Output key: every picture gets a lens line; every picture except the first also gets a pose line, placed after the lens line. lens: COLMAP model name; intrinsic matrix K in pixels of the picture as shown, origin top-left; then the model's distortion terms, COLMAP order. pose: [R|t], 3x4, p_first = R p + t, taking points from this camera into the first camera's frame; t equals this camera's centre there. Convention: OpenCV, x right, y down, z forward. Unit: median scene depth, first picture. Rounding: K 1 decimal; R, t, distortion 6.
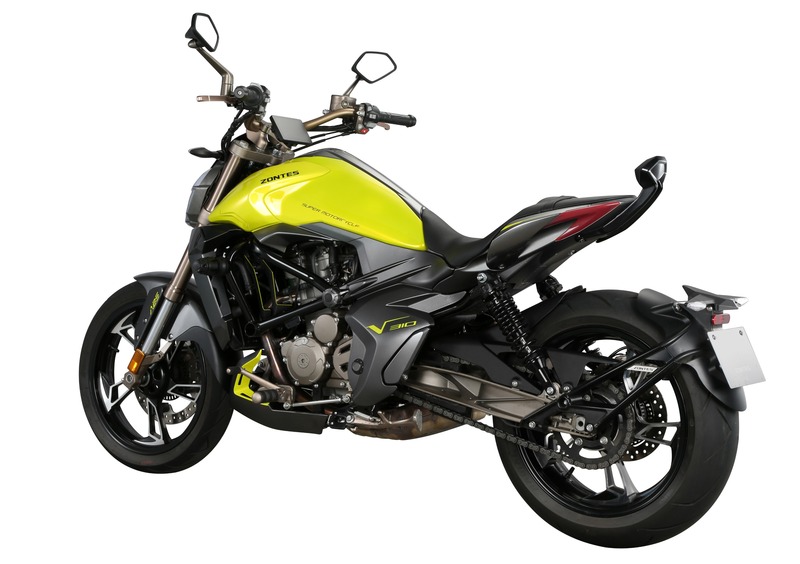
lens RADIAL K [[1535.0, 0, 400.0], [0, 1535.0, 282.0], [0, 0, 1]] dist [0.274689, -0.008671]
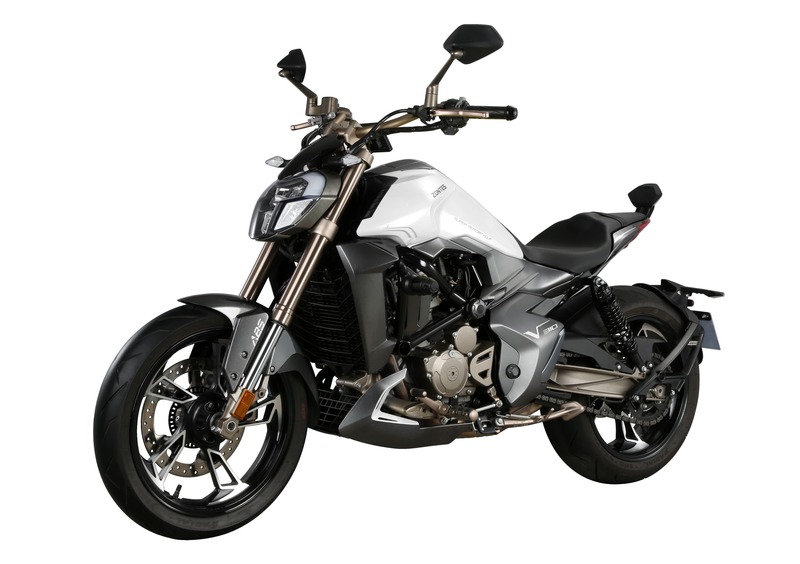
lens RADIAL K [[1347.9, 0, 400.0], [0, 1347.9, 282.0], [0, 0, 1]] dist [0.164744, -0.081561]
pose [[0.313616, -0.052022, 0.948124, -0.922197], [0.021189, 0.998633, 0.047784, -0.052398], [-0.949314, 0.005104, 0.314289, 0.766197]]
